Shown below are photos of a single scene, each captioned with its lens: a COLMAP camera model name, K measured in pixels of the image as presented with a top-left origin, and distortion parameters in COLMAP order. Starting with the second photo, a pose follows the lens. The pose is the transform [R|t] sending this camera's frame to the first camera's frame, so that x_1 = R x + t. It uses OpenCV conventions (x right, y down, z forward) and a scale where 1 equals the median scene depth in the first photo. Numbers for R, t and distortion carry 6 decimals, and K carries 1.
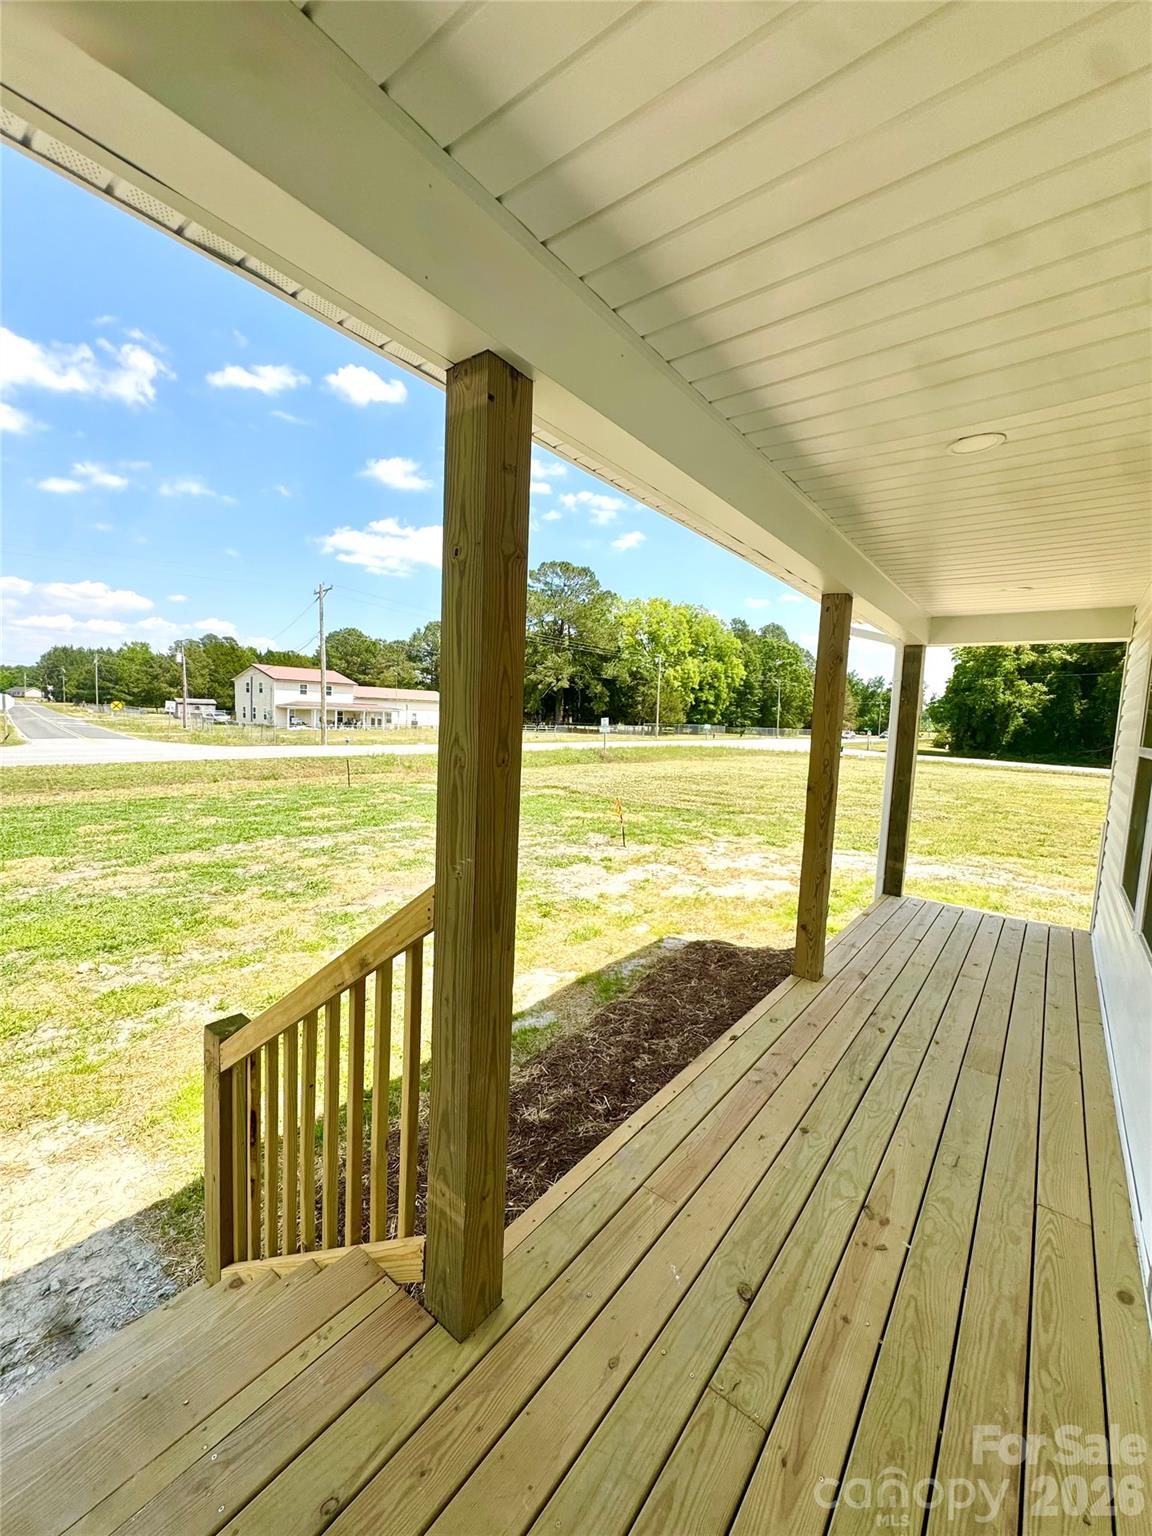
lens RADIAL K [[610.2, 0, 576.0], [0, 610.2, 768.0], [0, 0, 1]] dist [-0.000706, -0.000082]
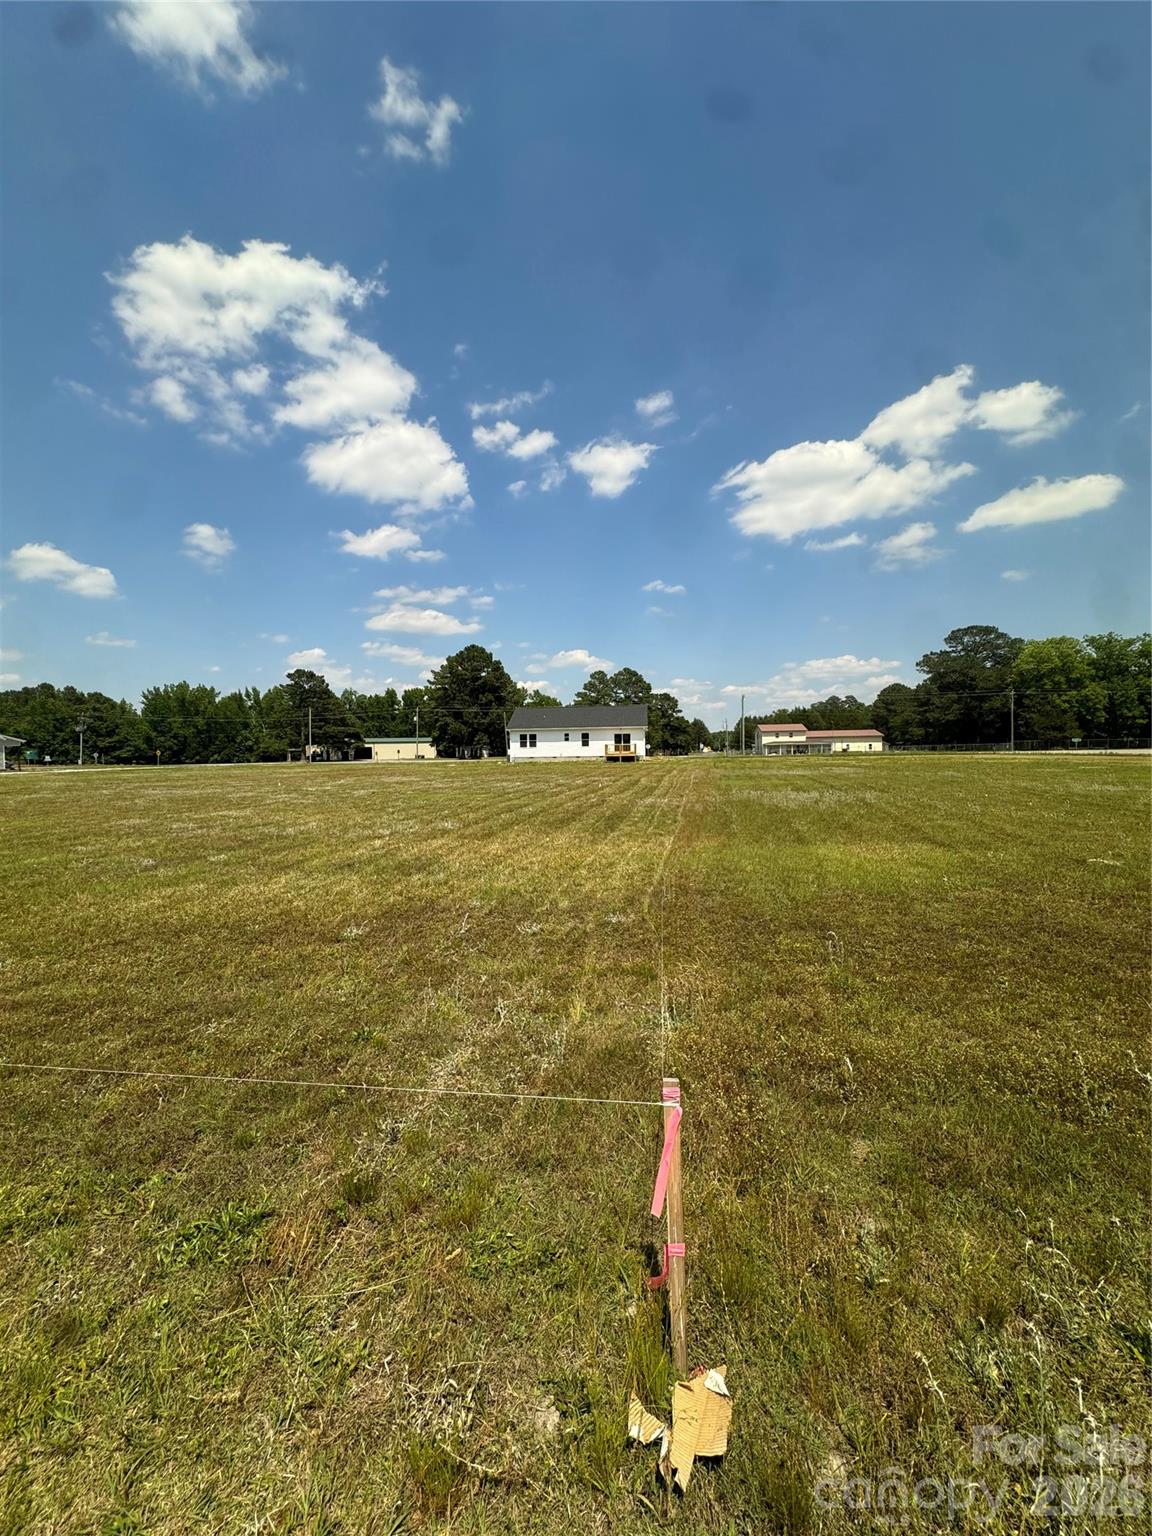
lens RADIAL K [[610.2, 0, 576.0], [0, 610.2, 768.0], [0, 0, 1]] dist [-0.000706, -0.000082]
pose [[0.513539, -0.030940, -0.857508, 0.669632], [-0.036051, 0.997689, -0.057588, 0.084342], [0.857309, 0.060488, 0.511237, -0.419821]]
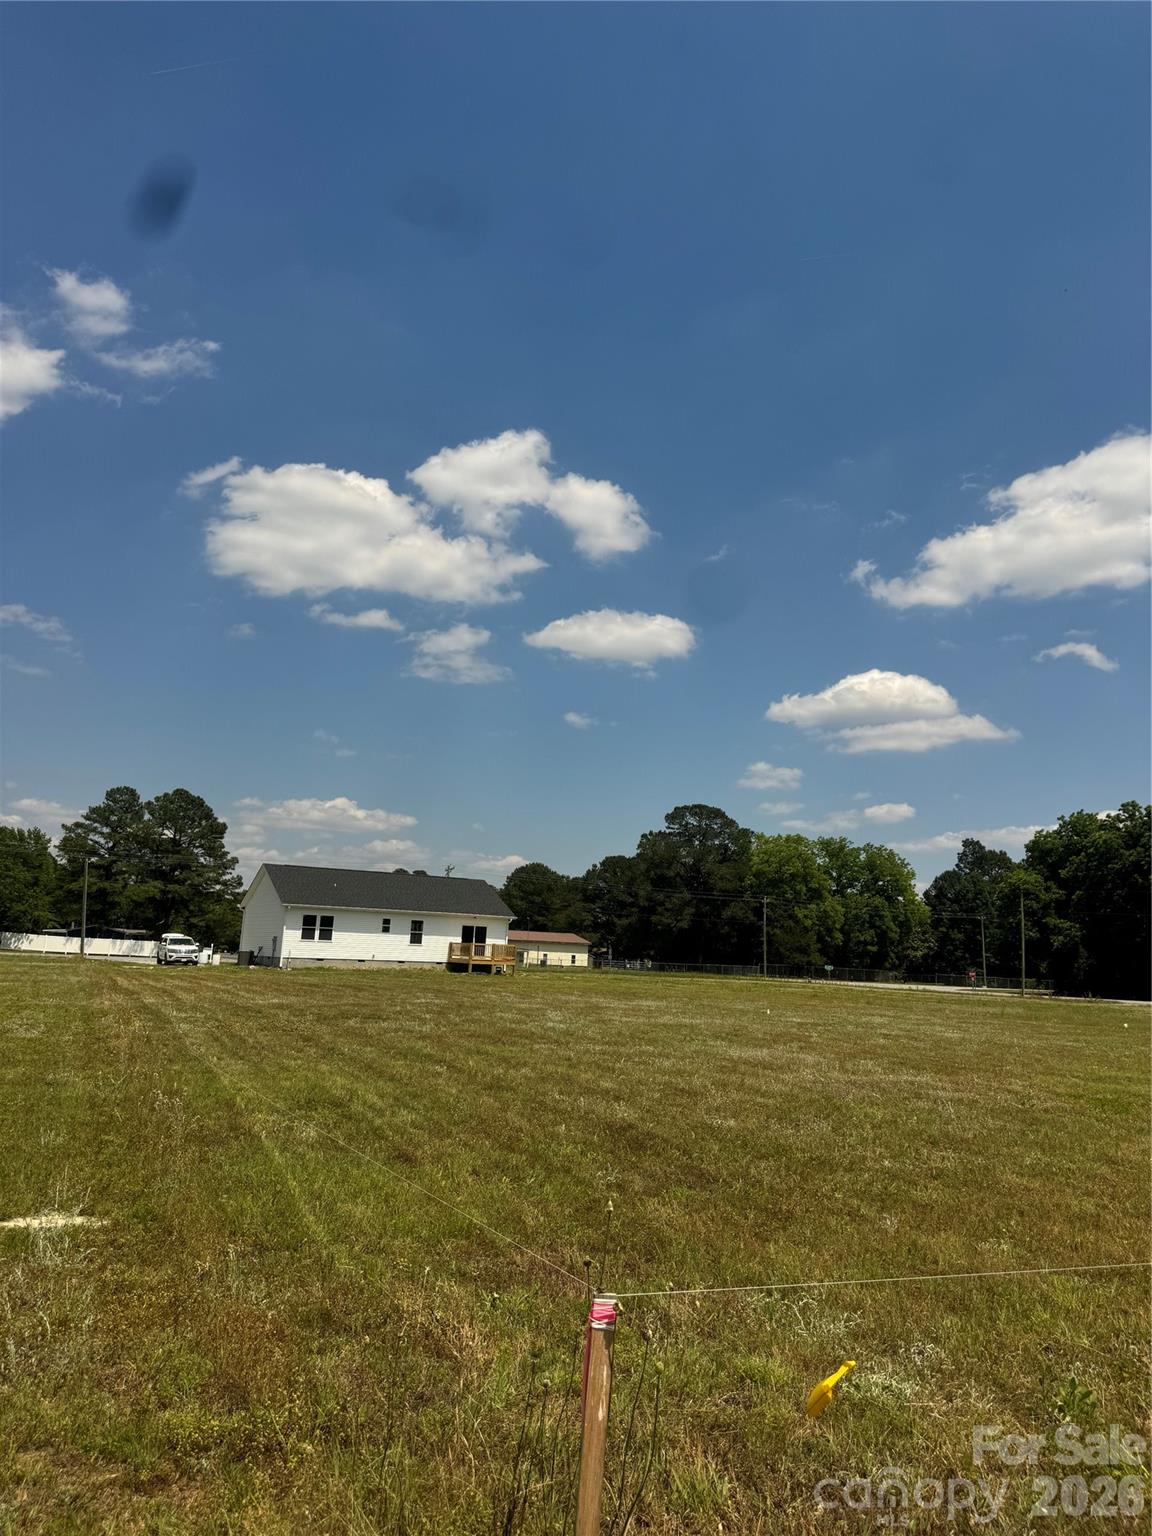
lens RADIAL K [[1091.7, 0, 576.0], [0, 1091.7, 768.0], [0, 0, 1]] dist [0.163522, 0.000329]
pose [[0.932107, -0.069766, -0.355401, 0.440684], [-0.030542, 0.962636, -0.269070, 0.102069], [0.360894, 0.261656, 0.895149, -0.723250]]
